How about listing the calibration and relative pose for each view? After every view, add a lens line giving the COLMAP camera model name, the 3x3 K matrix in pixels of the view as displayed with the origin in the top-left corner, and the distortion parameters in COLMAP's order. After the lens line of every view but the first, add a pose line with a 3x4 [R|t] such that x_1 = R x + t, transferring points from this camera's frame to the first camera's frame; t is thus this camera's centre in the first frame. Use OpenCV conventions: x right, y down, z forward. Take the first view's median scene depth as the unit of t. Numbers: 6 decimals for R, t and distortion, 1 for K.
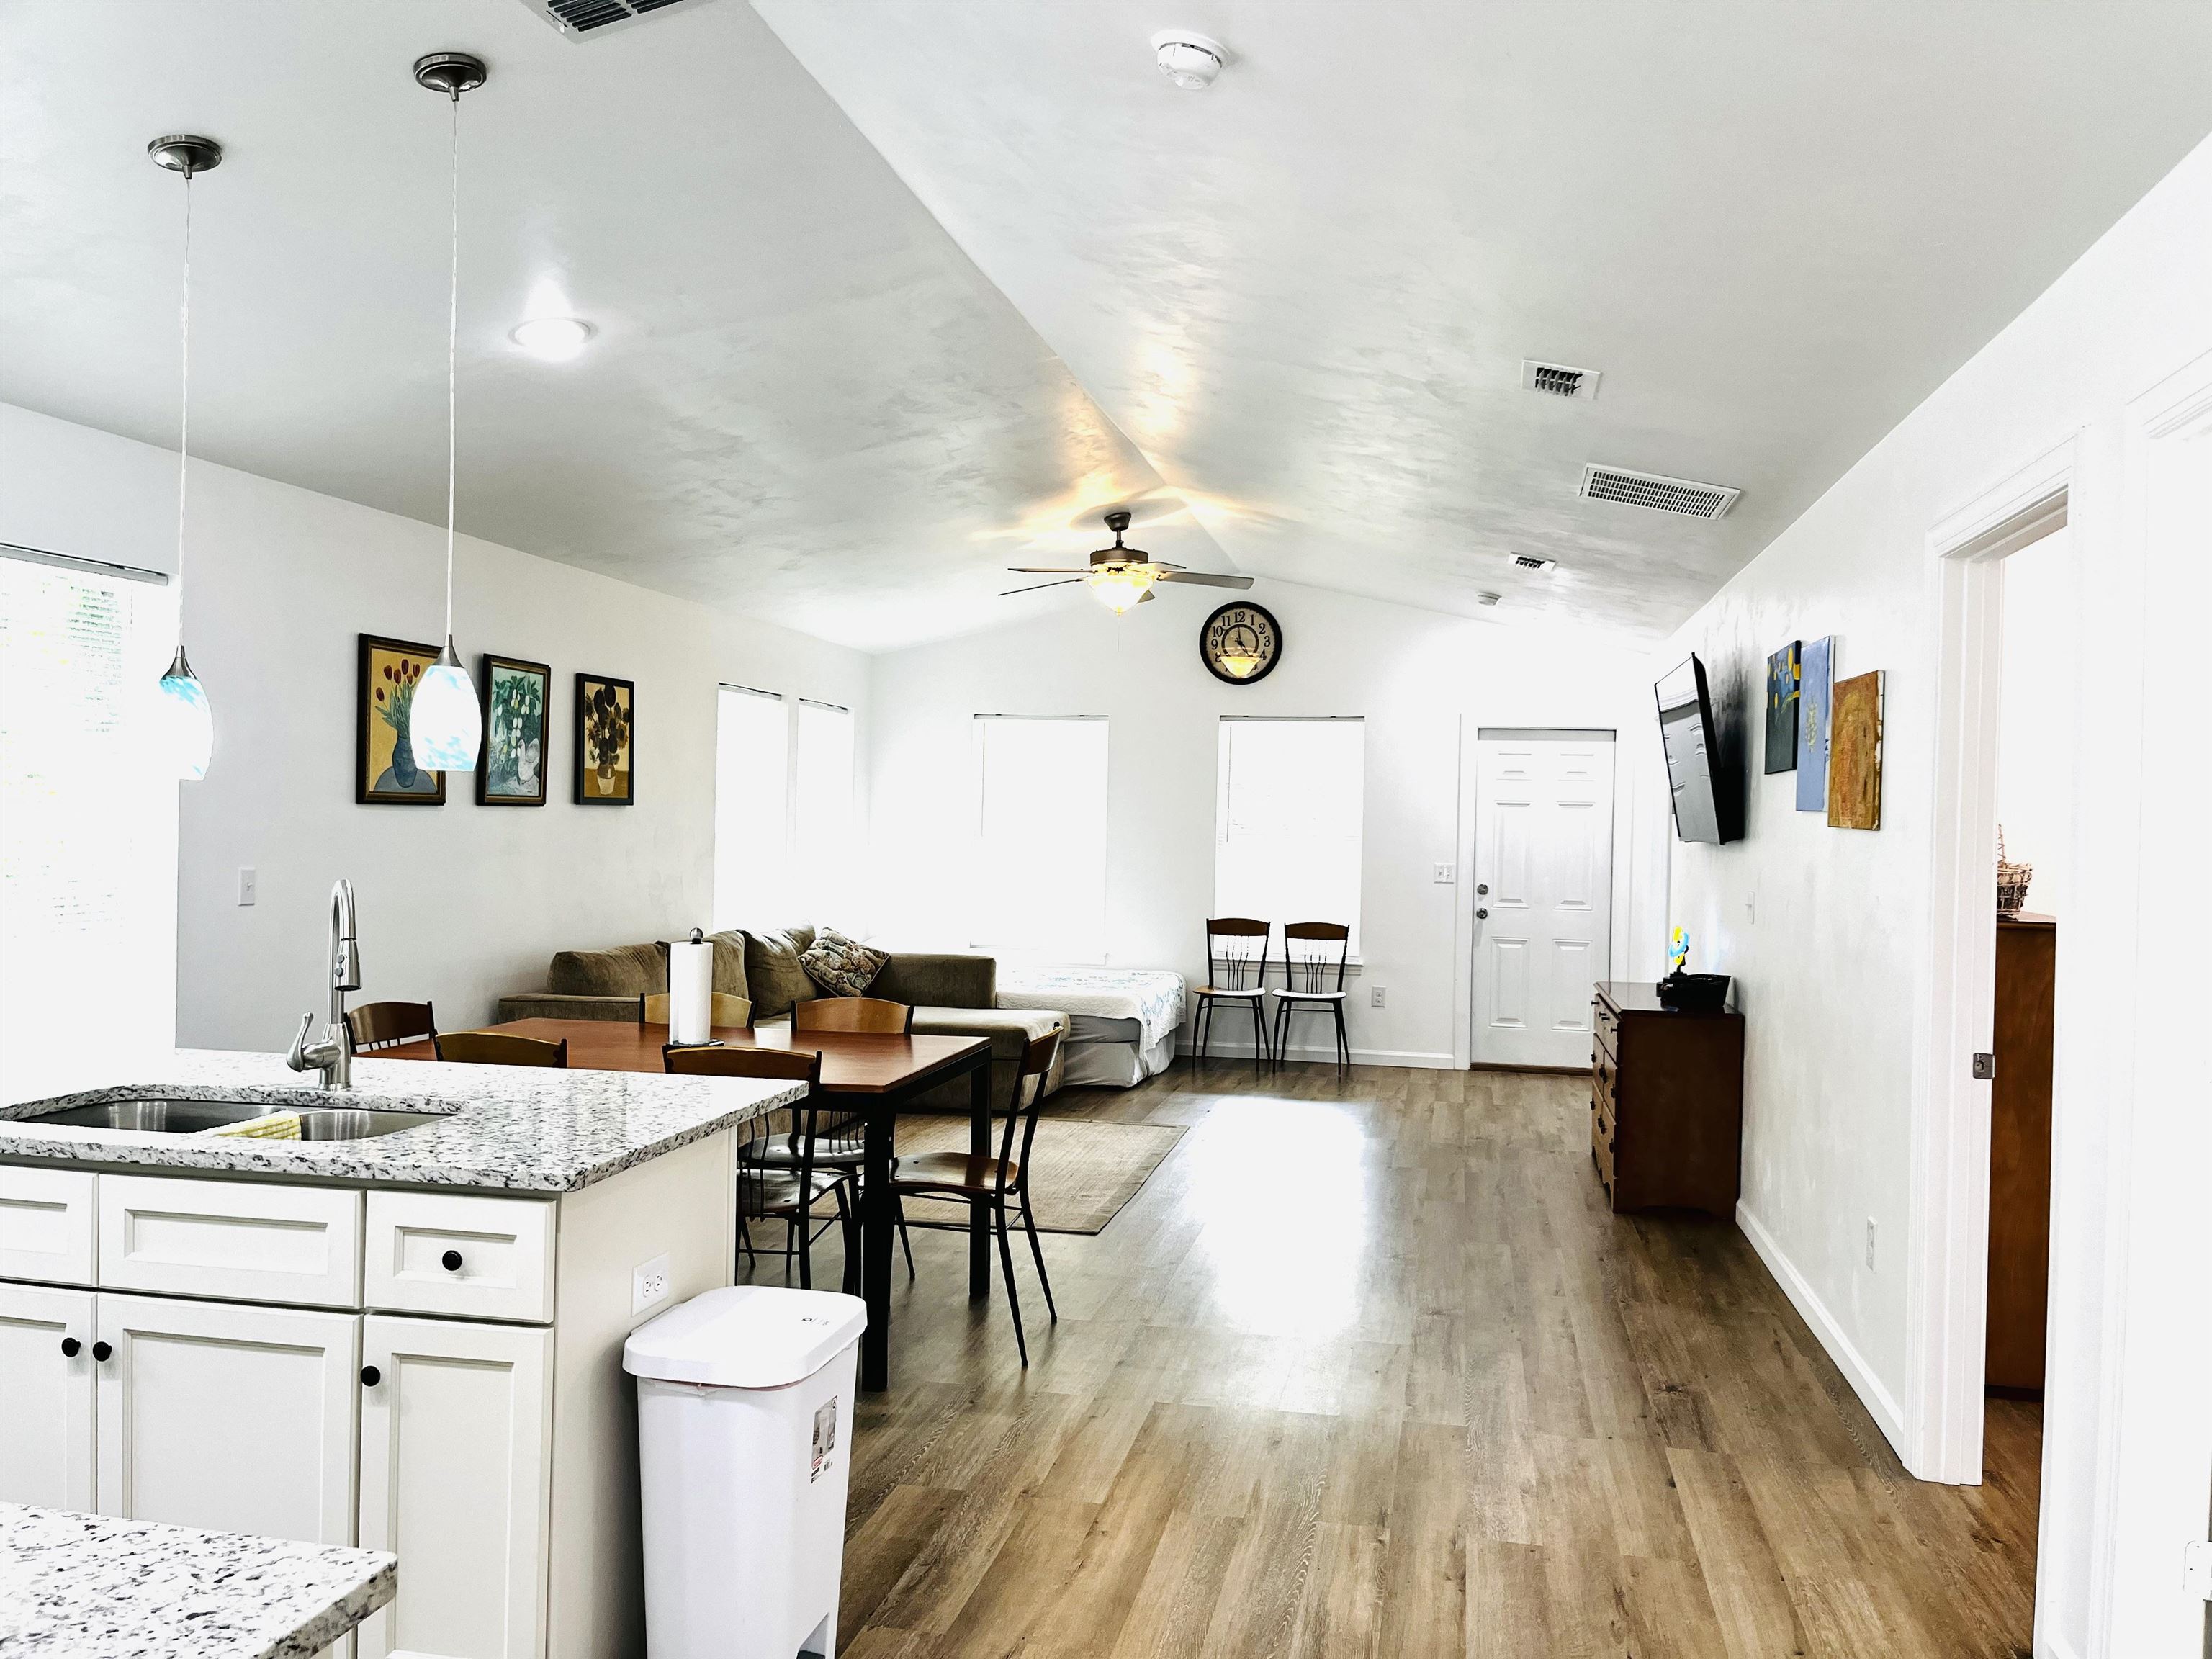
lens RADIAL K [[1661.4, 0, 1112.7], [0, 1661.4, 833.6], [0, 0, 1]] dist [0.015467, -0.045447]
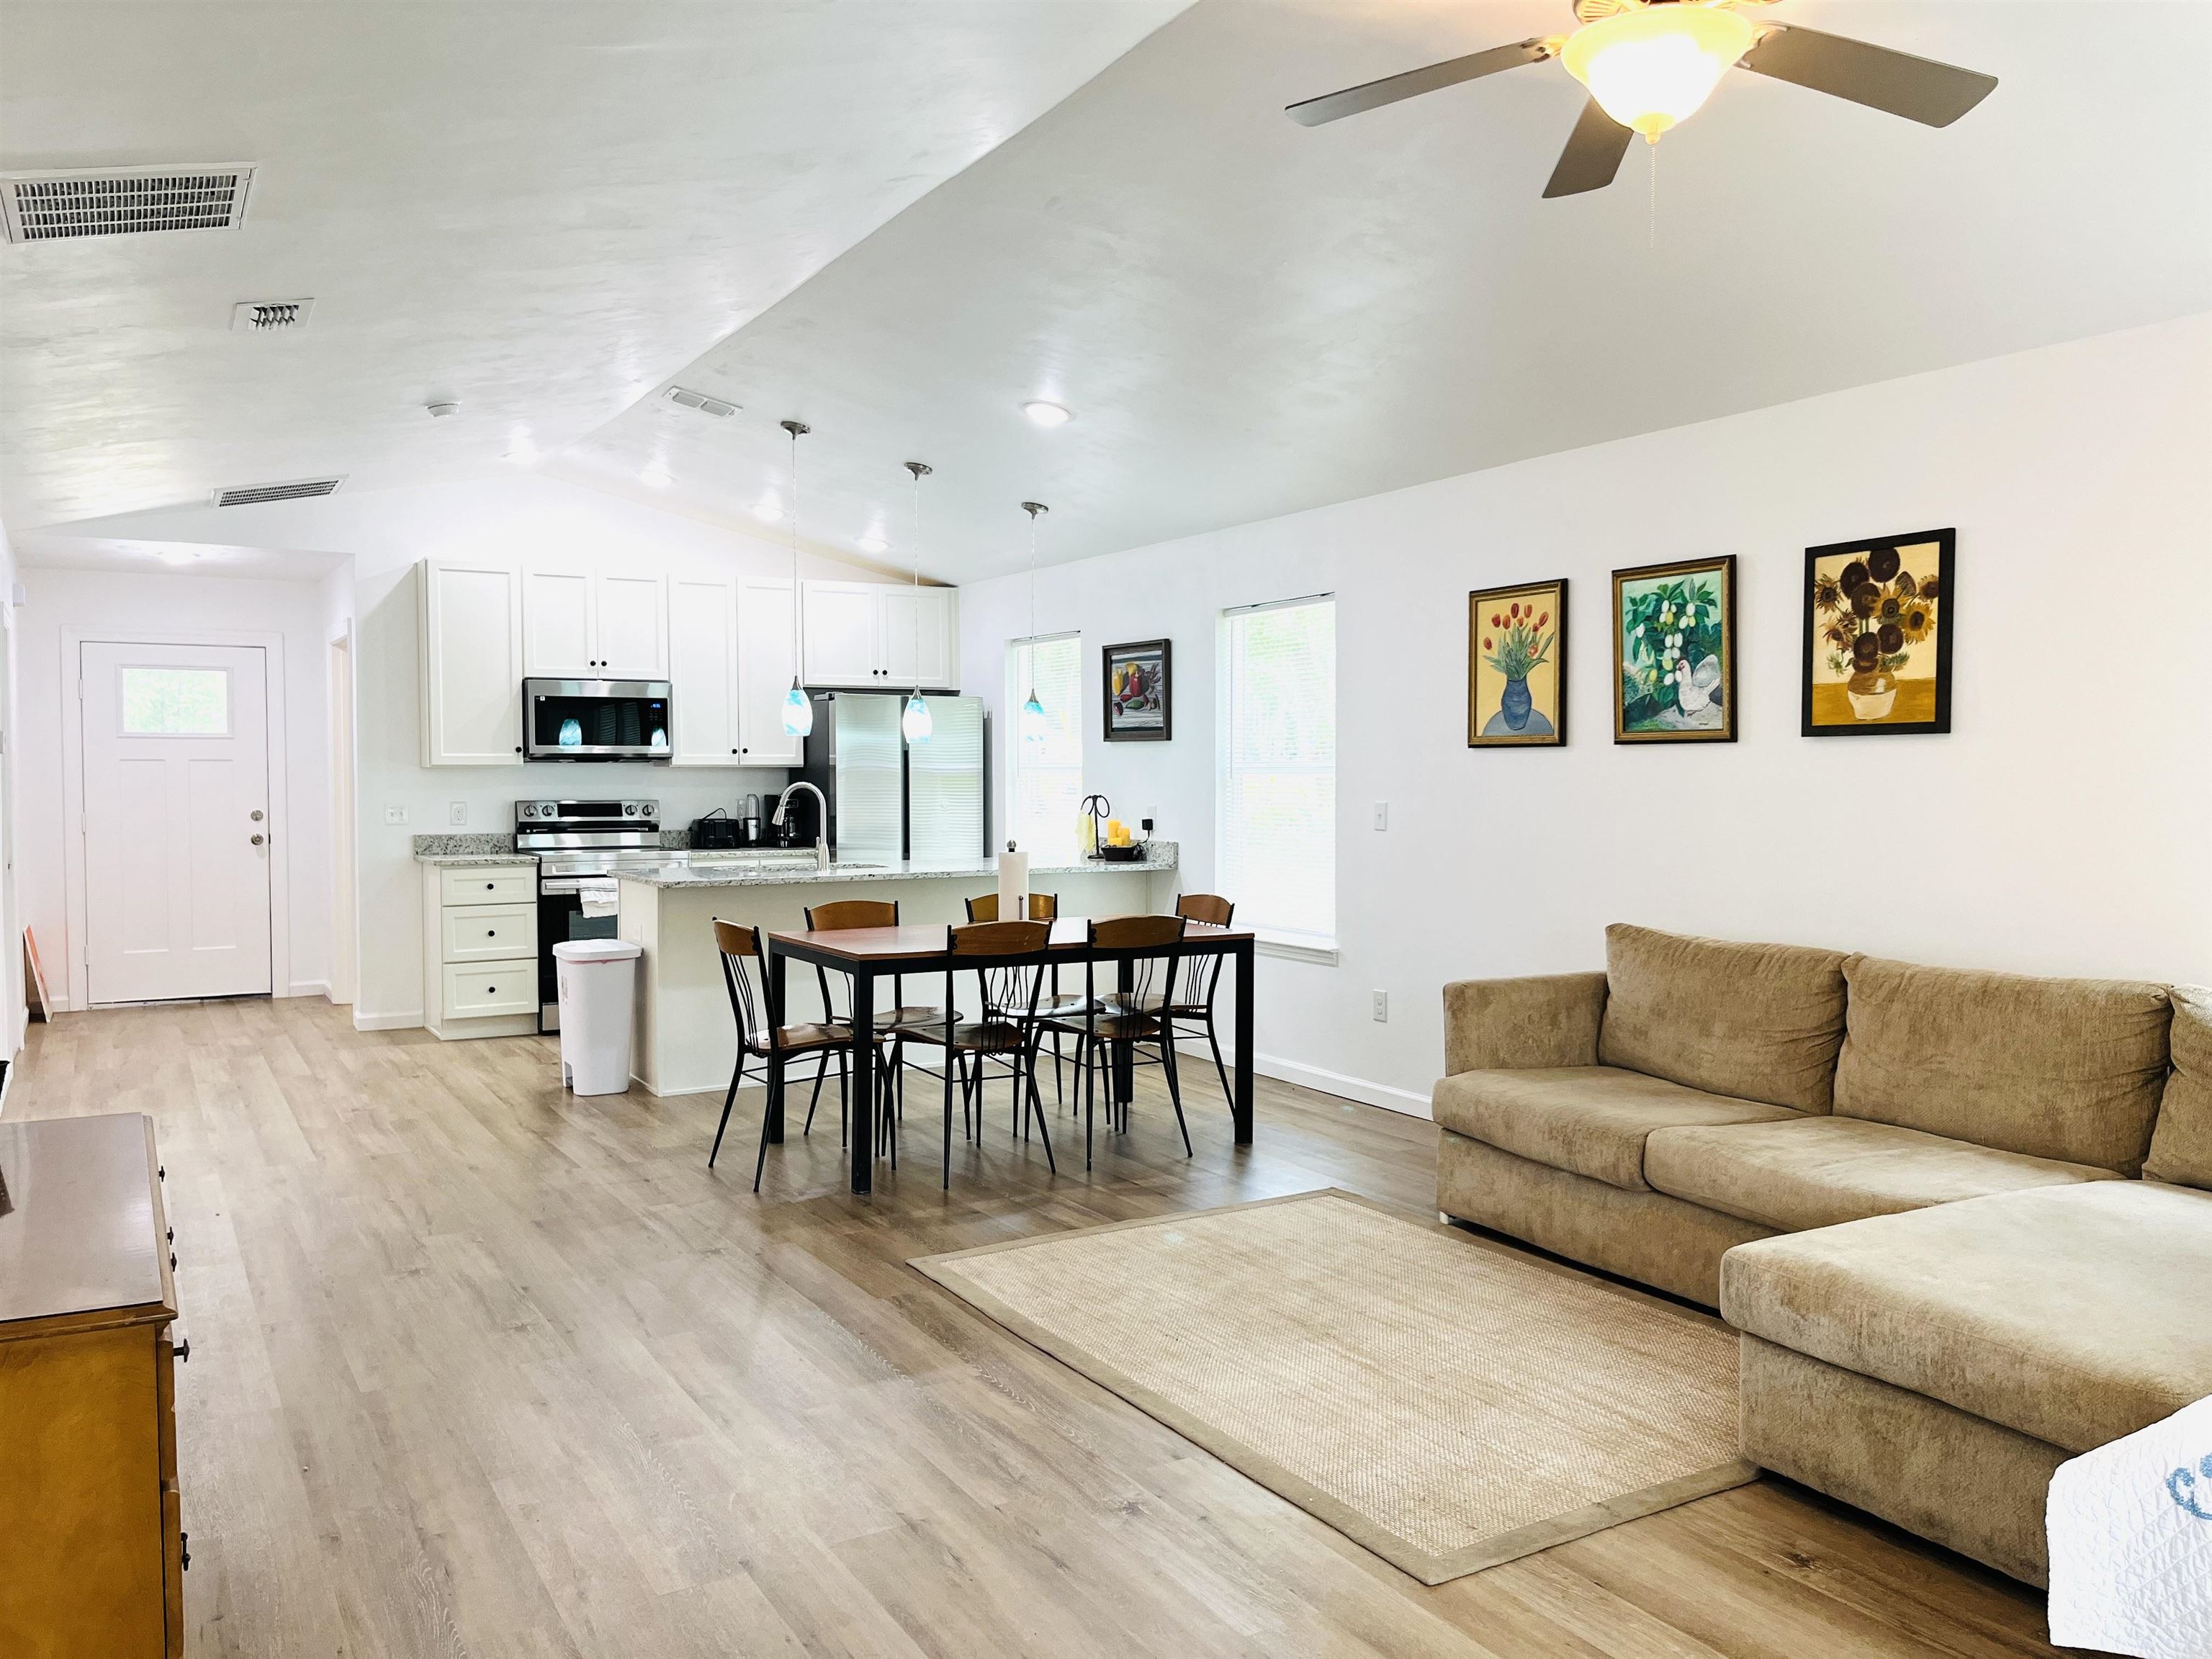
lens RADIAL K [[1661.4, 0, 1112.2], [0, 1661.4, 825.8], [0, 0, 1]] dist [0.015467, -0.045447]
pose [[-0.732036, -0.006795, -0.681232, 0.390985], [-0.027894, 0.999411, 0.020005, 0.014905], [0.680695, 0.033647, -0.731794, 1.400919]]
